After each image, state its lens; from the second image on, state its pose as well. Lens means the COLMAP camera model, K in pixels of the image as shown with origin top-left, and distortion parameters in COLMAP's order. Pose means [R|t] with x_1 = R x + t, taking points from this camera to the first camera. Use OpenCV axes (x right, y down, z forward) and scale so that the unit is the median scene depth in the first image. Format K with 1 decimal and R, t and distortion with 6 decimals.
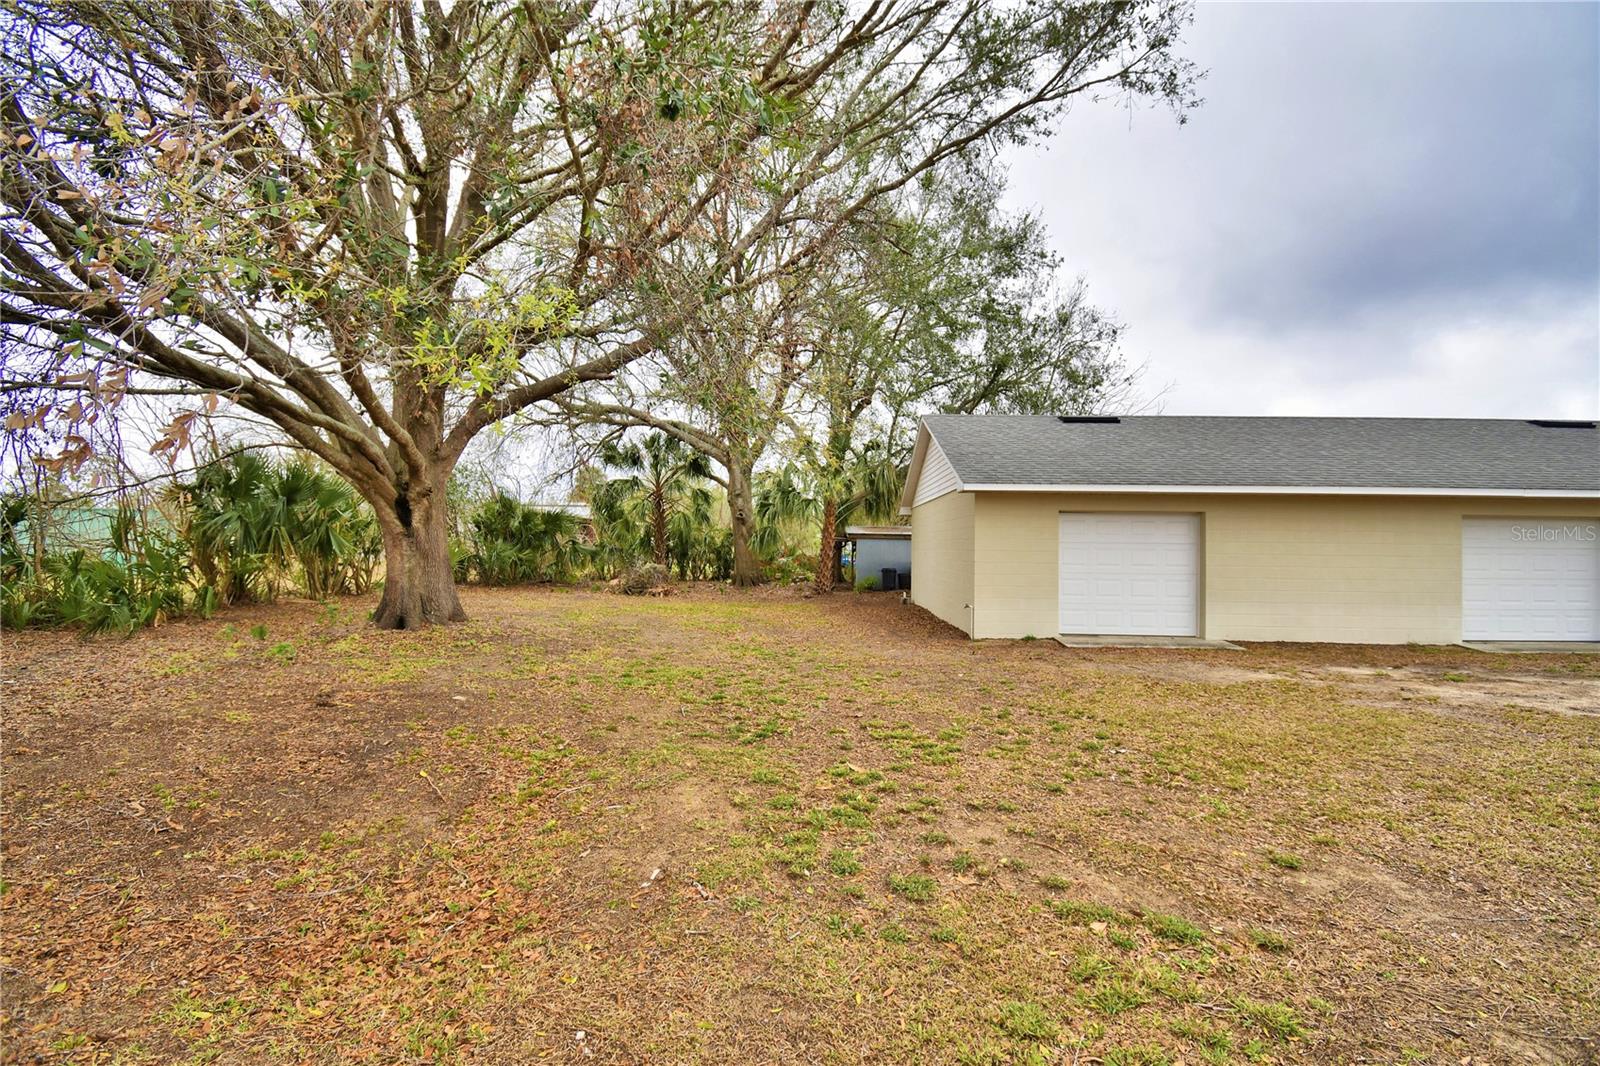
lens RADIAL K [[699.6, 0, 795.9], [0, 699.6, 531.0], [0, 0, 1]] dist [0.020563, -0.026719]
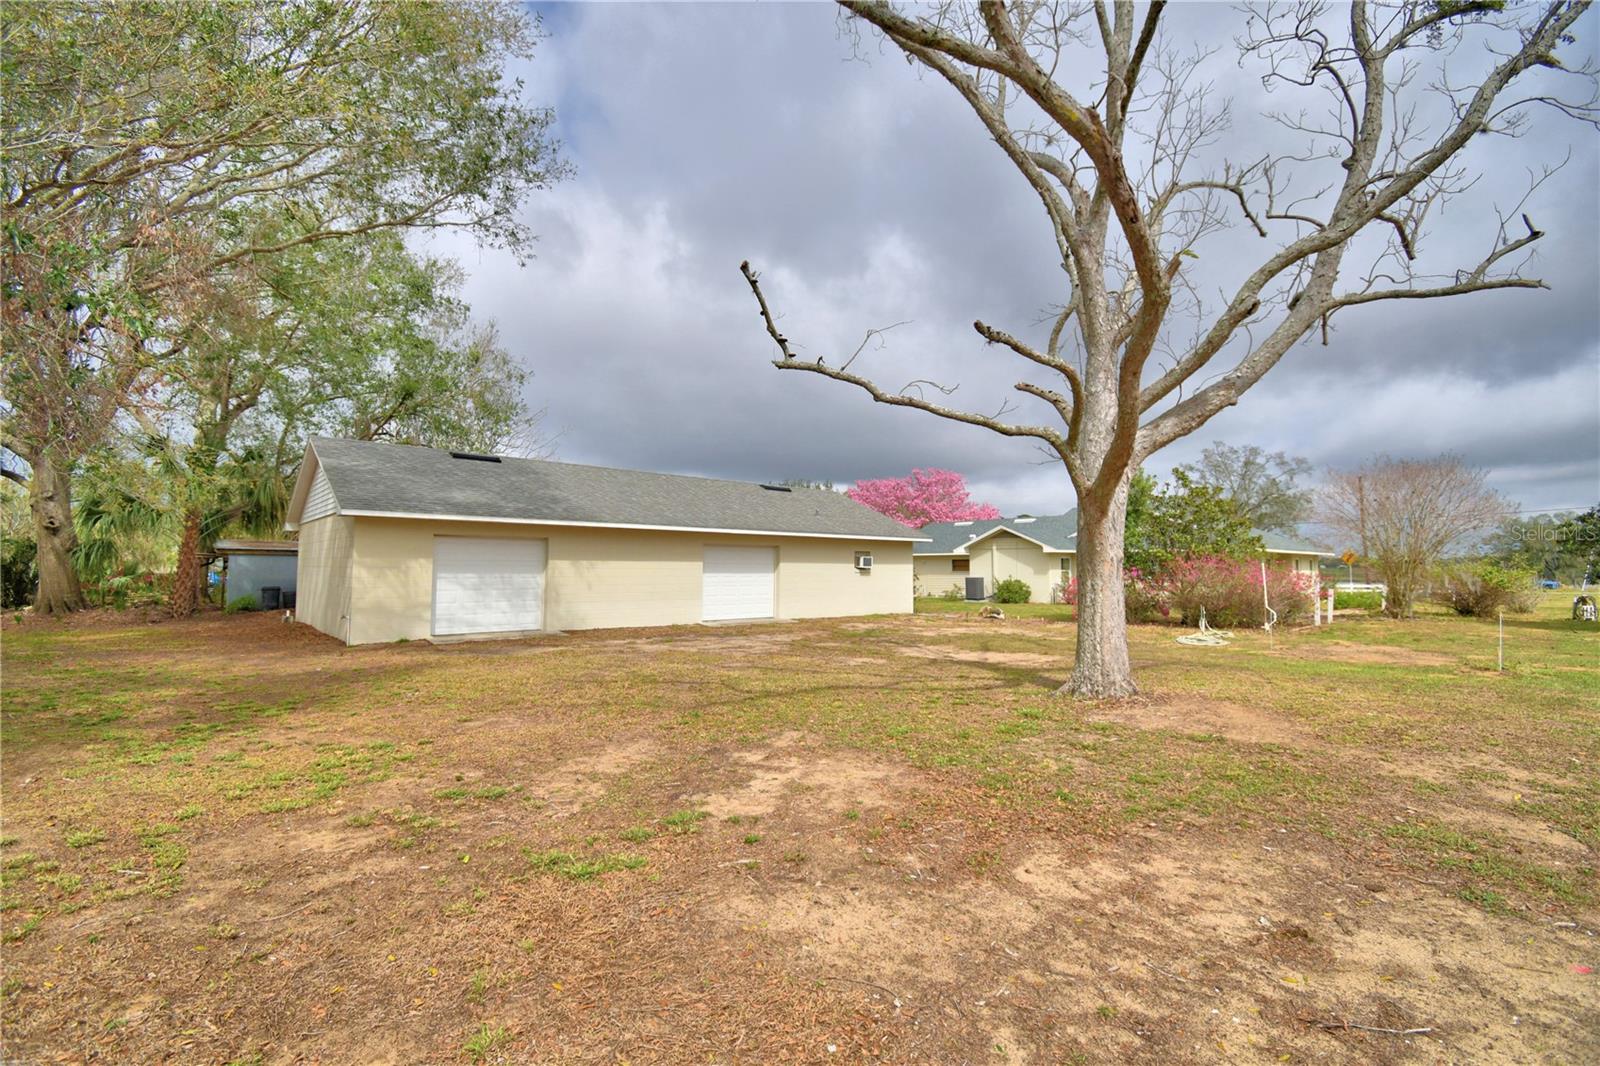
lens RADIAL K [[699.6, 0, 795.9], [0, 699.6, 531.0], [0, 0, 1]] dist [0.020563, -0.026719]
pose [[0.726931, 0.028362, 0.686125, -0.008920], [-0.013973, 0.999551, -0.026513, -0.014803], [-0.686569, 0.009686, 0.727001, -0.426087]]
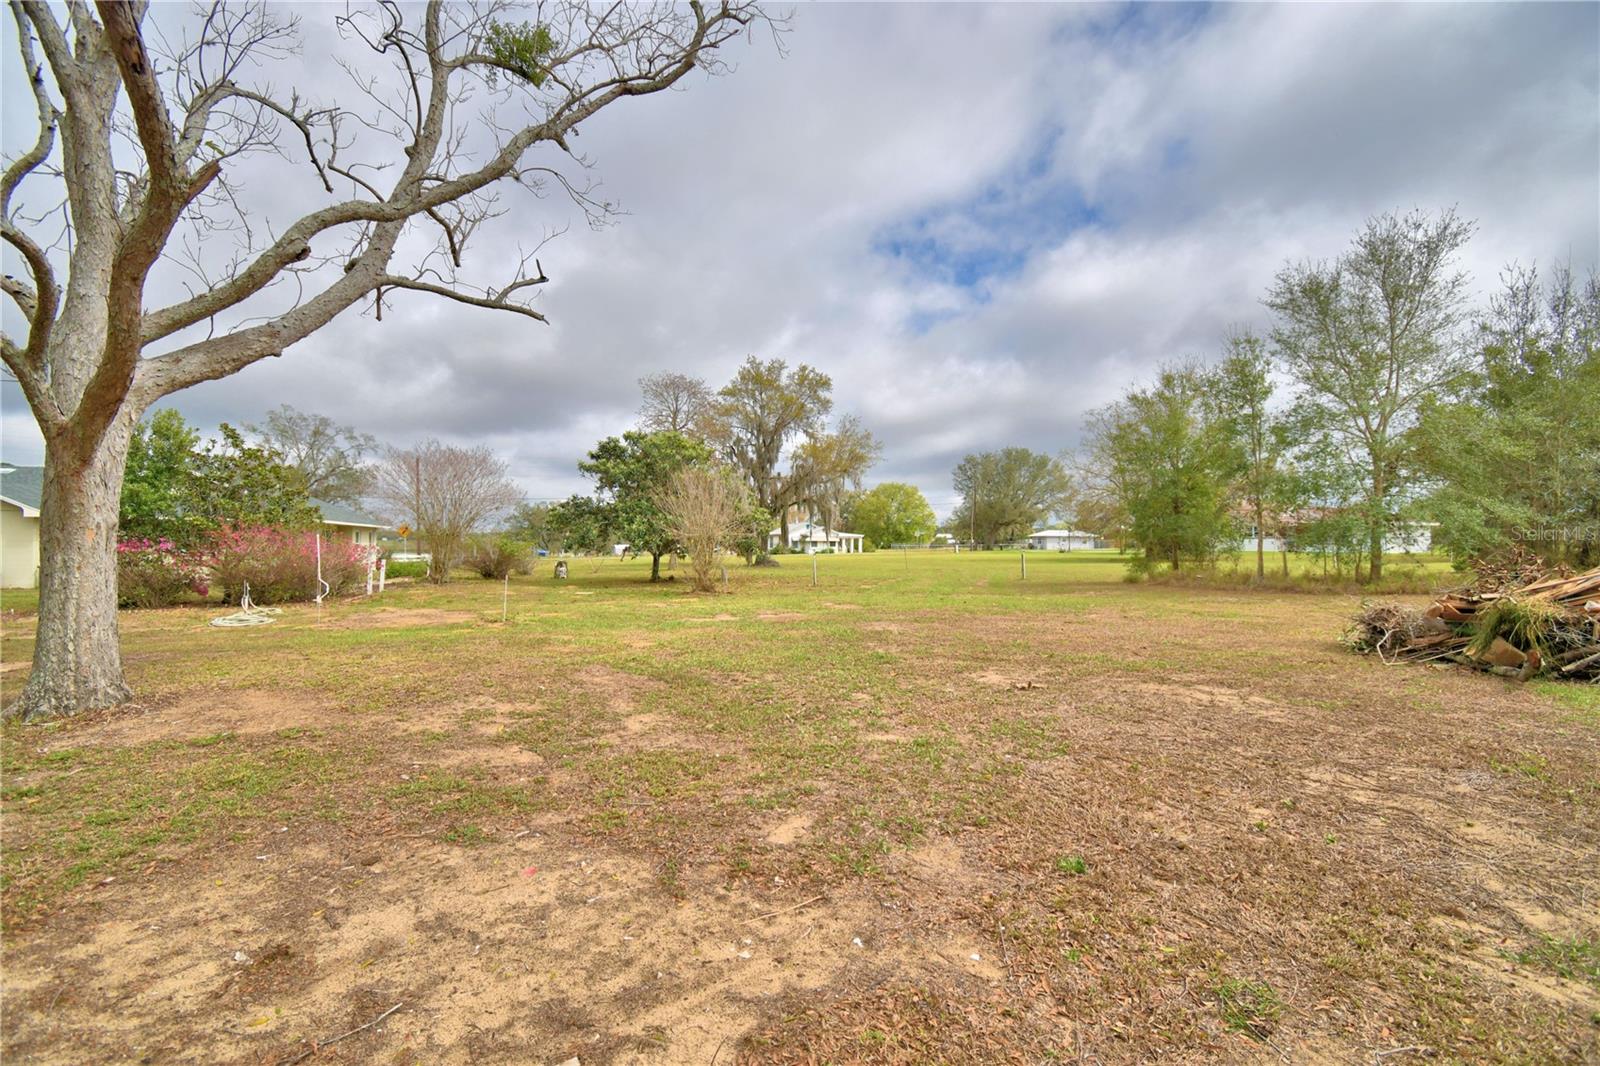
lens RADIAL K [[699.6, 0, 795.9], [0, 699.6, 531.0], [0, 0, 1]] dist [0.020563, -0.026719]
pose [[-0.350492, 0.005150, 0.936552, 0.048383], [-0.031695, 0.999347, -0.017357, -0.012602], [-0.936029, -0.035768, -0.350100, -0.439318]]
